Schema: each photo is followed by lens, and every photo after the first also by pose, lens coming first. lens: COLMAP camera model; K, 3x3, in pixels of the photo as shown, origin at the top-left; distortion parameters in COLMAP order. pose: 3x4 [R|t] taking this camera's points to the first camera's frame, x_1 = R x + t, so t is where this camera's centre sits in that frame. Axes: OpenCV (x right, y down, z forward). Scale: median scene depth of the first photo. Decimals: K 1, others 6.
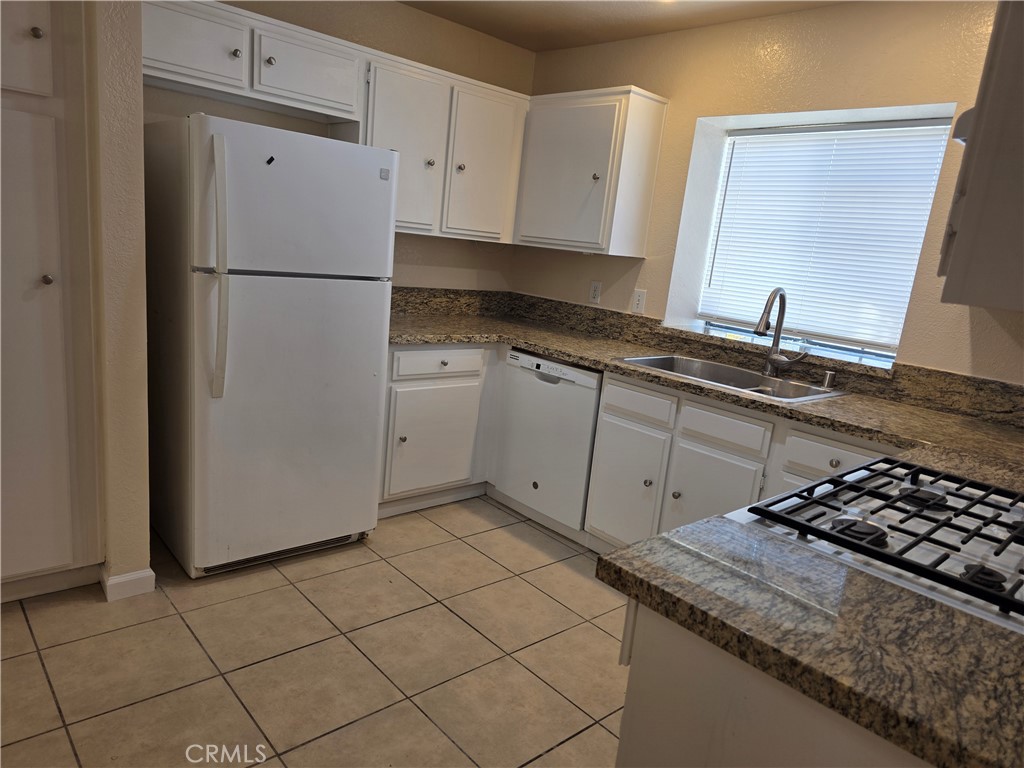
lens RADIAL K [[687.1, 0, 509.3], [0, 687.1, 387.2], [0, 0, 1]] dist [0.054485, -0.051655]
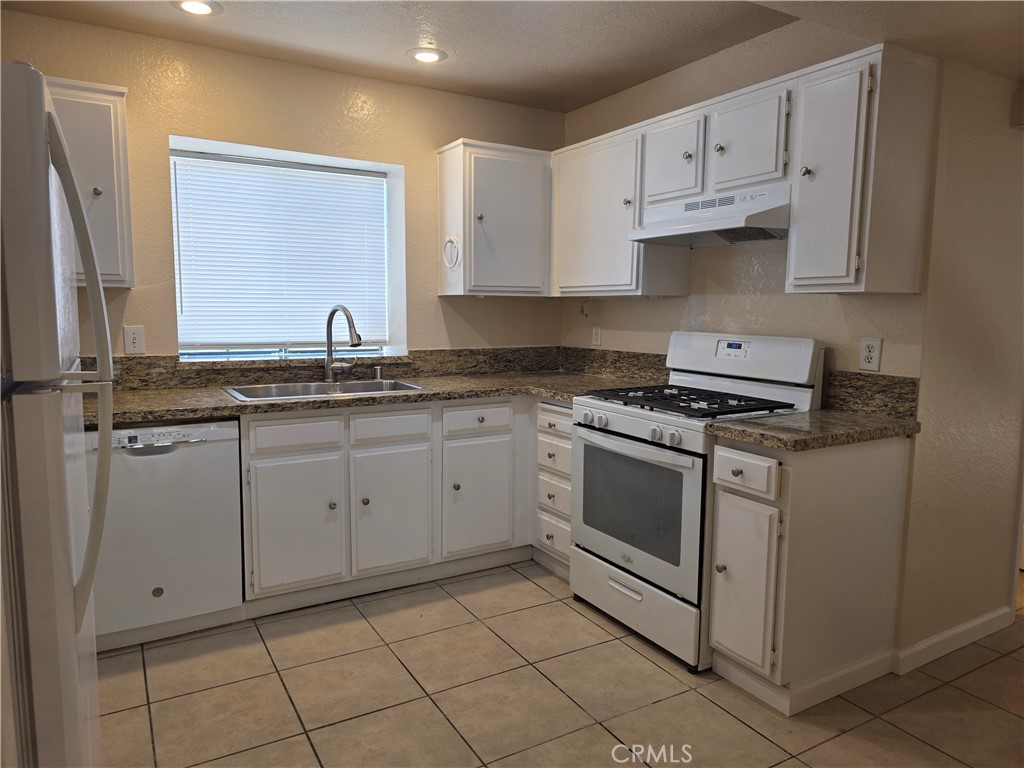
lens RADIAL K [[687.1, 0, 509.3], [0, 687.1, 387.2], [0, 0, 1]] dist [0.054485, -0.051655]
pose [[0.192007, -0.211667, 0.958295, -0.727907], [0.213799, 0.962033, 0.169655, -0.154635], [-0.957822, 0.172308, 0.229971, 0.517237]]
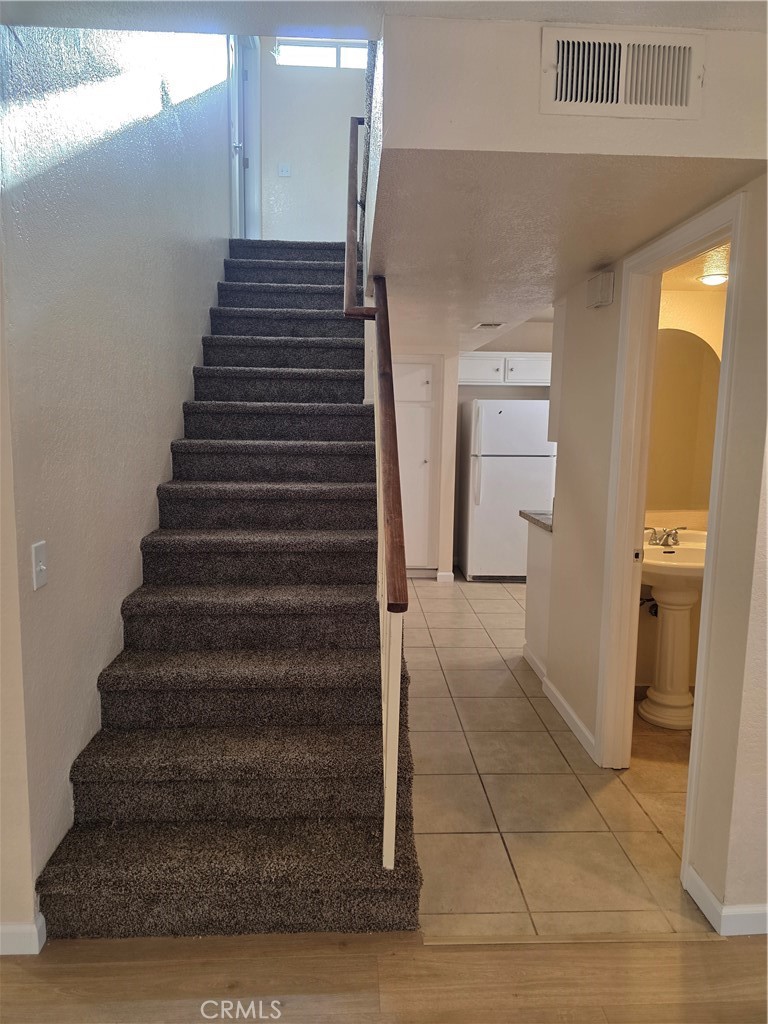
lens RADIAL K [[687.1, 0, 382.4], [0, 687.1, 509.2], [0, 0, 1]] dist [0.054485, -0.051655]
pose [[0.774662, -0.005835, -0.632349, 0.785421], [-0.076513, 0.991746, -0.102883, 0.274142], [0.627730, 0.128082, 0.767821, -1.006049]]
